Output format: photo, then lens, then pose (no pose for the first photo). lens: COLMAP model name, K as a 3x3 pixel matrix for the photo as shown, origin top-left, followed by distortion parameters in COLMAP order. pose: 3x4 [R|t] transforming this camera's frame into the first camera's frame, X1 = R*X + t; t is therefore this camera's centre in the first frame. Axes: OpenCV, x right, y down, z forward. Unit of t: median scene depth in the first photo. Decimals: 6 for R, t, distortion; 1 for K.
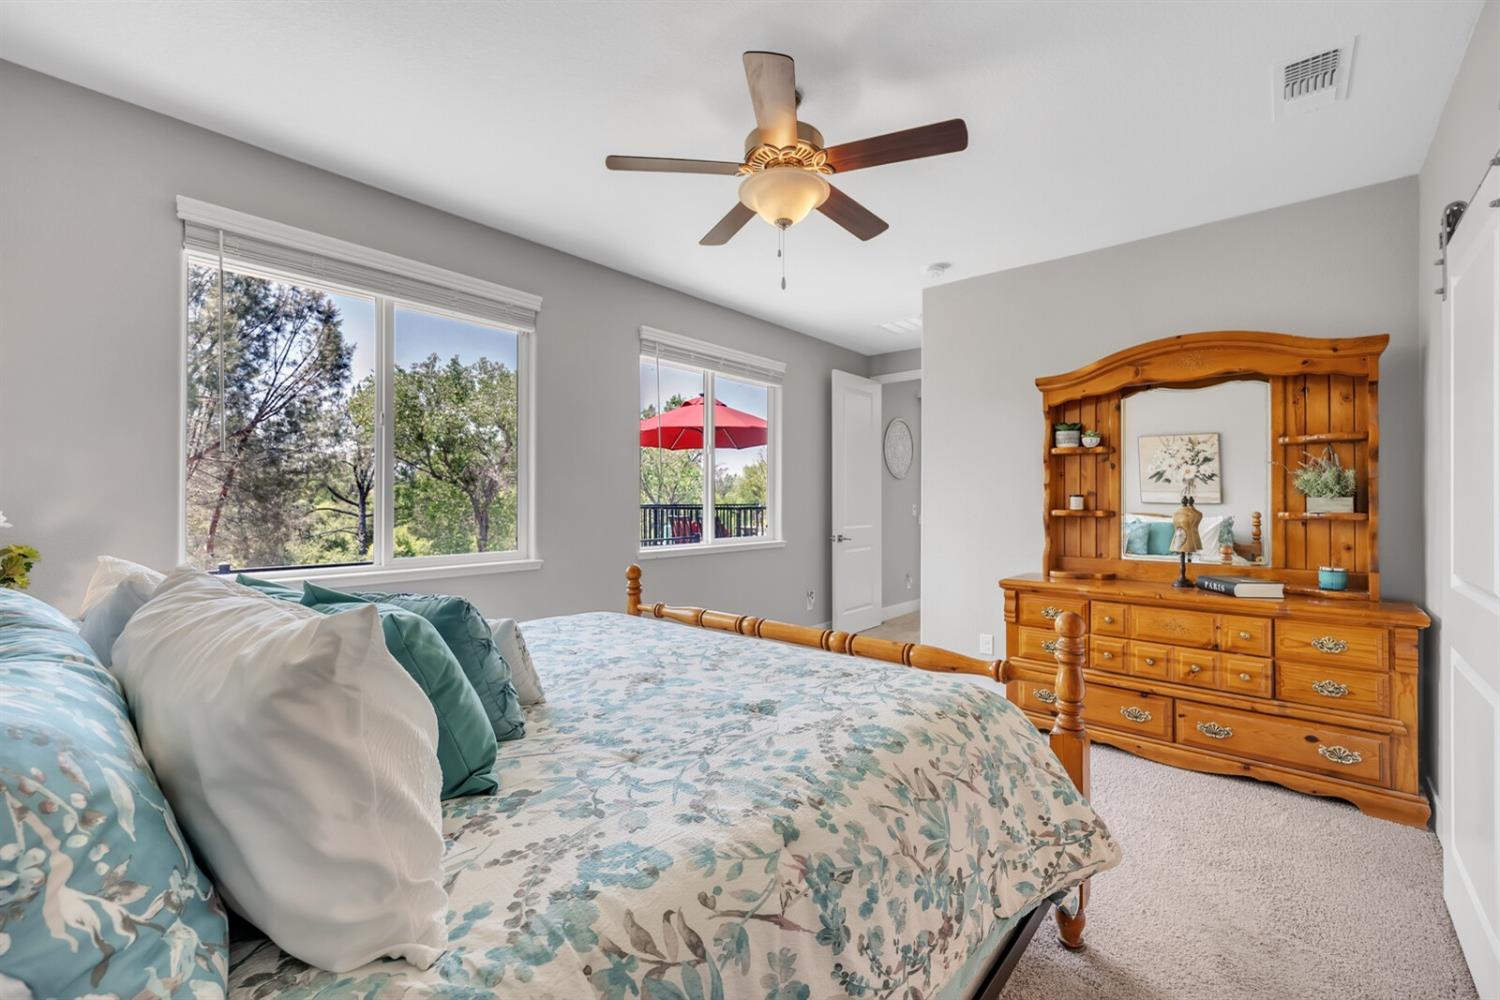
lens RADIAL K [[623.0, 0, 753.7], [0, 623.0, 496.2], [0, 0, 1]] dist [0.002127, -0.000185]
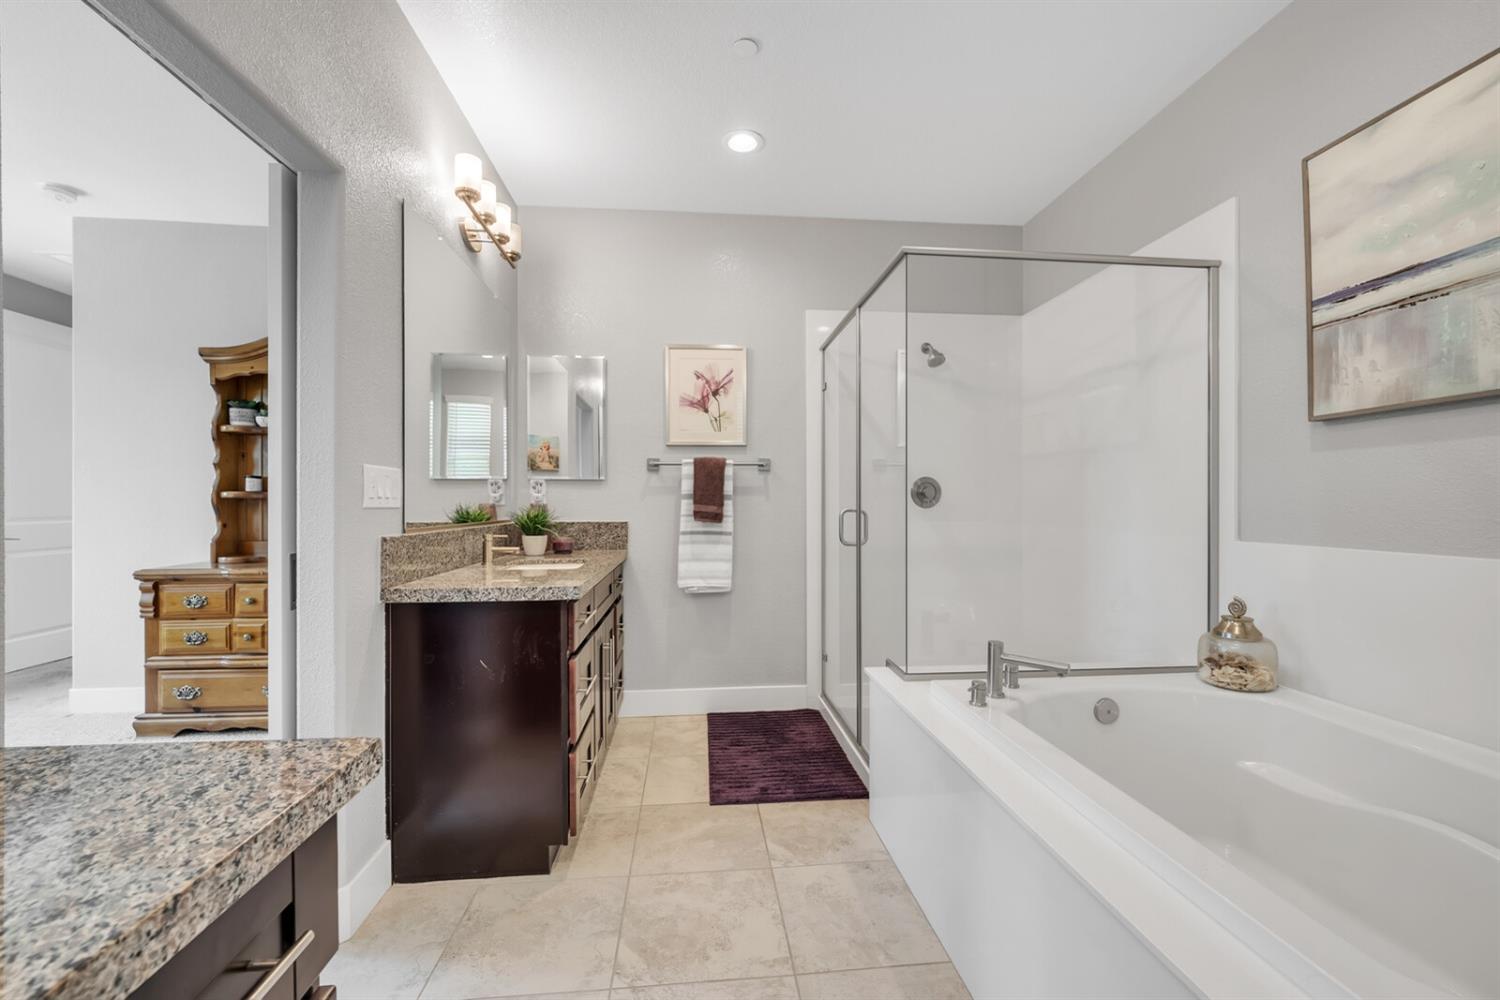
lens RADIAL K [[623.0, 0, 753.7], [0, 623.0, 496.2], [0, 0, 1]] dist [0.002127, -0.000185]
pose [[0.693145, -0.000066, 0.720798, 0.367084], [-0.004512, 0.999980, 0.004431, 0.022255], [-0.720784, -0.006324, 0.693131, -0.226602]]
